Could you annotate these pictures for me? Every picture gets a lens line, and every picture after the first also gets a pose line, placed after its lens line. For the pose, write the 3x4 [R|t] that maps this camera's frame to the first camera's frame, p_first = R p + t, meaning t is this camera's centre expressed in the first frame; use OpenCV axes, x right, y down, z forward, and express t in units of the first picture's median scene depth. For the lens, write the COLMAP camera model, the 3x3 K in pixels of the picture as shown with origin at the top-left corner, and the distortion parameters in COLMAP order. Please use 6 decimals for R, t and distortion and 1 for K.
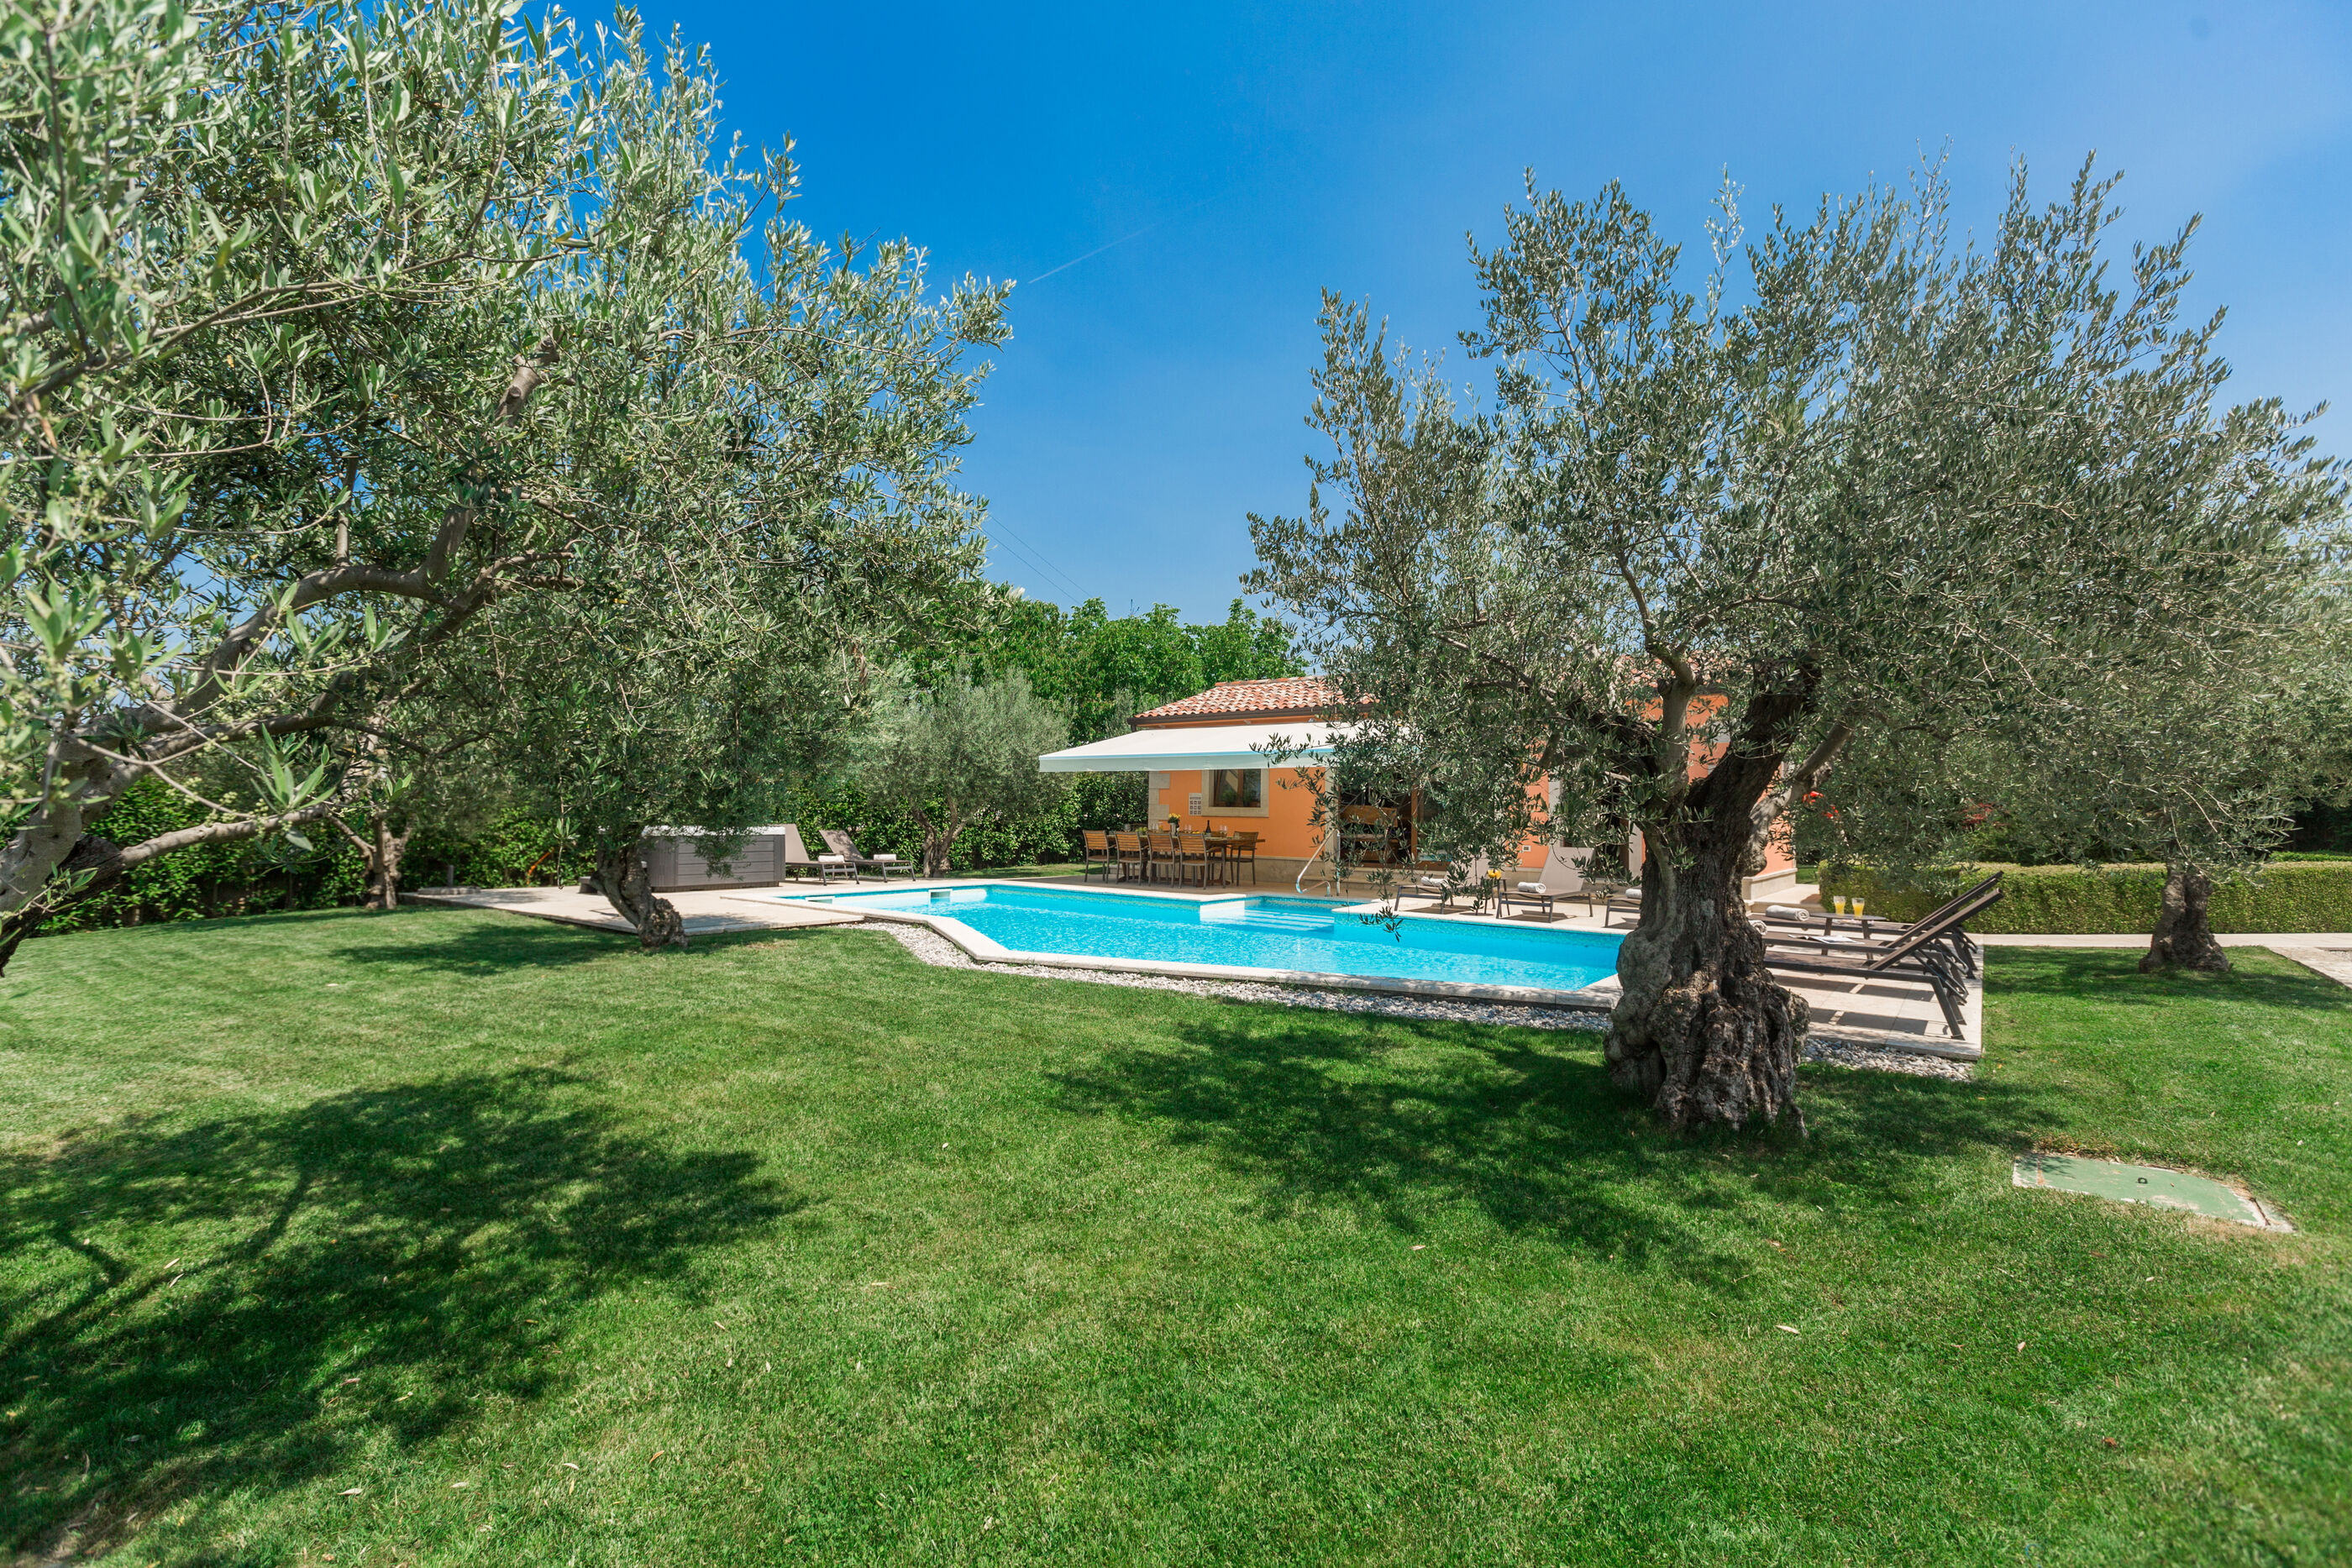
lens RADIAL K [[1063.6, 0, 1176.0], [0, 1063.6, 784.0], [0, 0, 1]] dist [-0.011408, -0.000157]
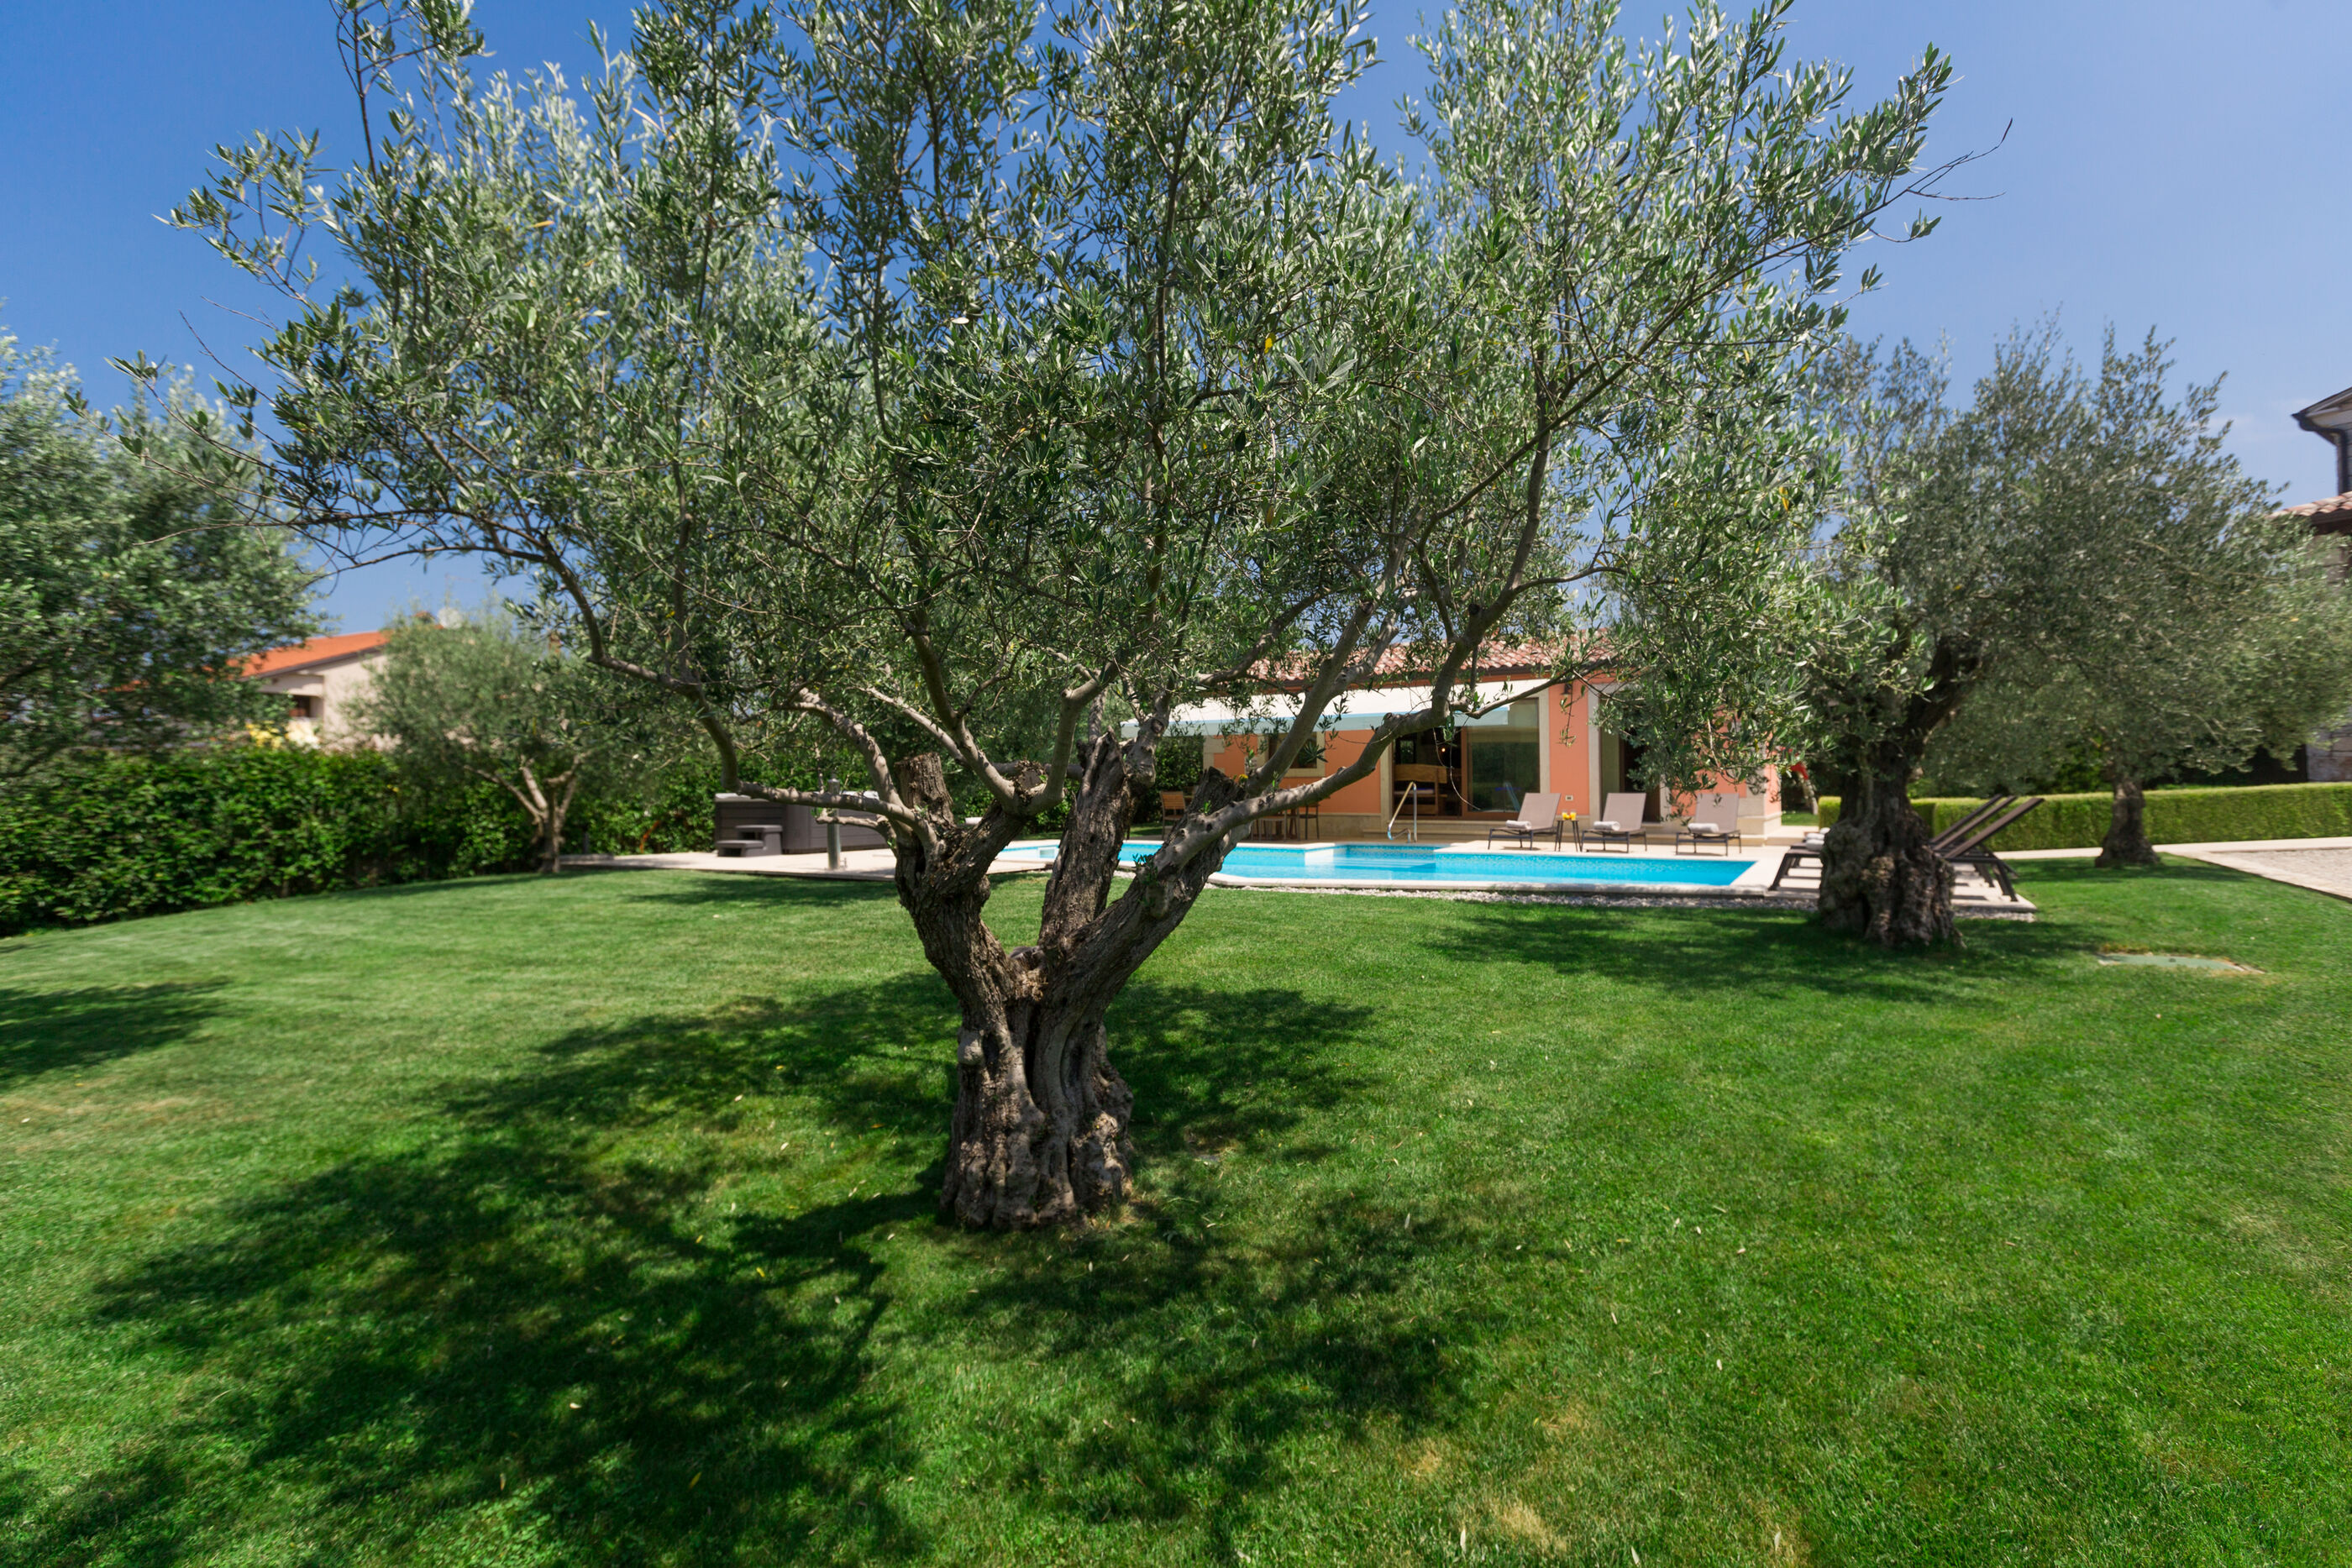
lens RADIAL K [[1110.3, 0, 1176.0], [0, 1110.3, 784.0], [0, 0, 1]] dist [-0.002154, -0.000111]
pose [[0.991942, -0.016966, 0.125554, -0.539847], [0.014589, 0.999697, 0.019824, 0.033666], [-0.125852, -0.017832, 0.991889, -0.324460]]
